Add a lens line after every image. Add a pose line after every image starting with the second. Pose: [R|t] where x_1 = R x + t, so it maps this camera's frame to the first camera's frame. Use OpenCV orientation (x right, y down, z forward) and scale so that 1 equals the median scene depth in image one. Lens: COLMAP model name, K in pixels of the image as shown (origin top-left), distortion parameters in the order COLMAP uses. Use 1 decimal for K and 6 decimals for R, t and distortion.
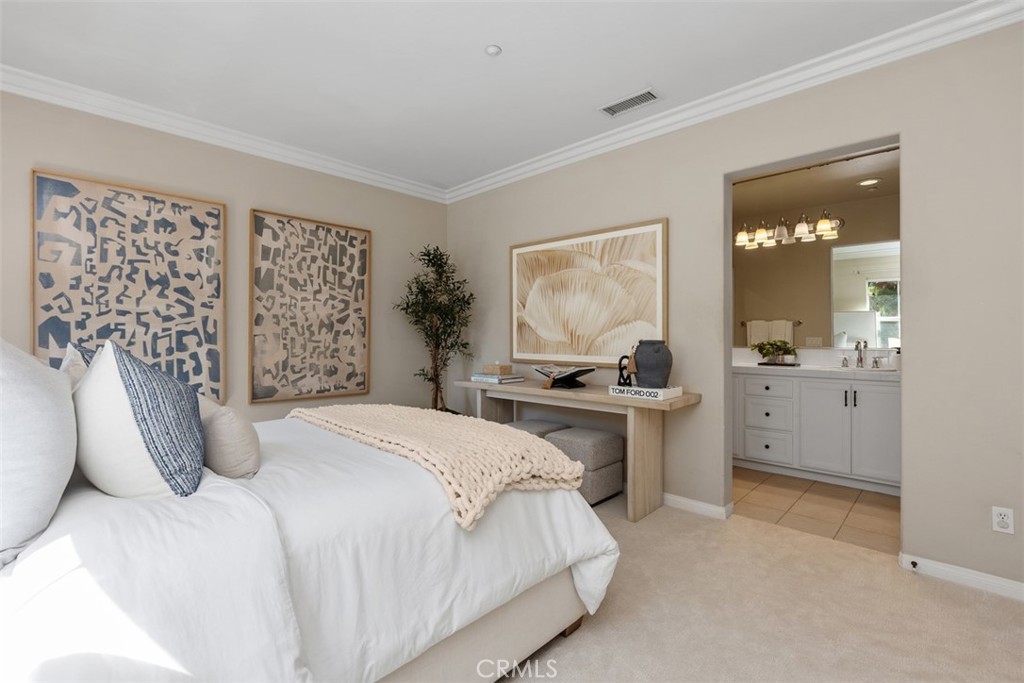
lens RADIAL K [[459.2, 0, 512.2], [0, 459.2, 341.1], [0, 0, 1]] dist [-0.001401, -0.000732]
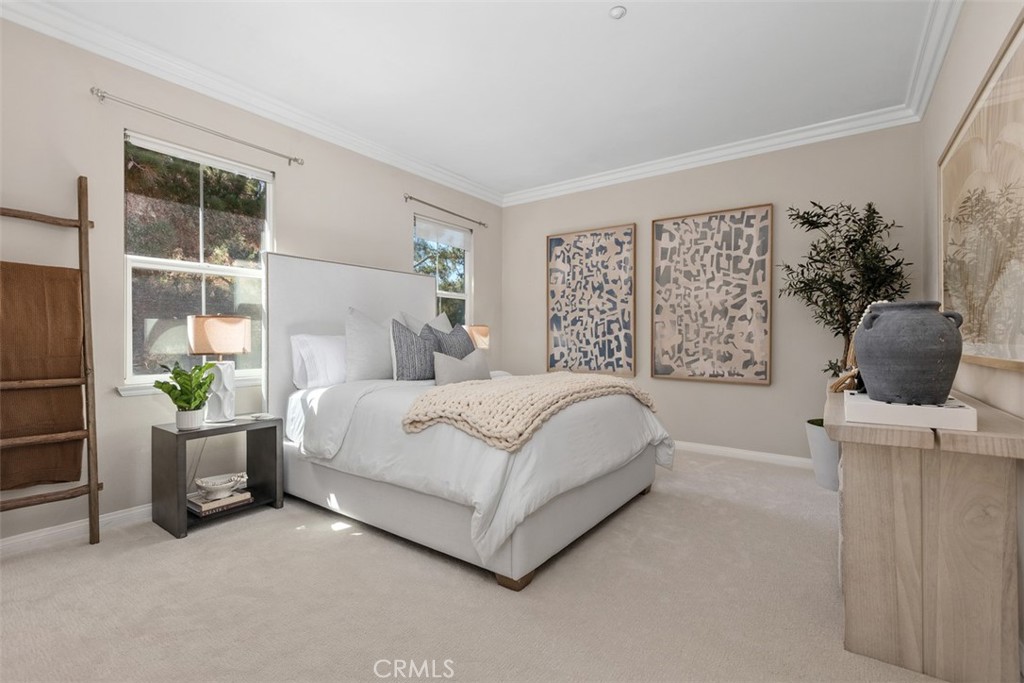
lens RADIAL K [[459.2, 0, 512.4], [0, 459.2, 338.2], [0, 0, 1]] dist [-0.001401, -0.000732]
pose [[0.139080, 0.008185, -0.990247, 0.590163], [-0.009474, 0.999931, 0.006934, 0.024209], [0.990236, 0.008418, 0.139148, 0.438956]]
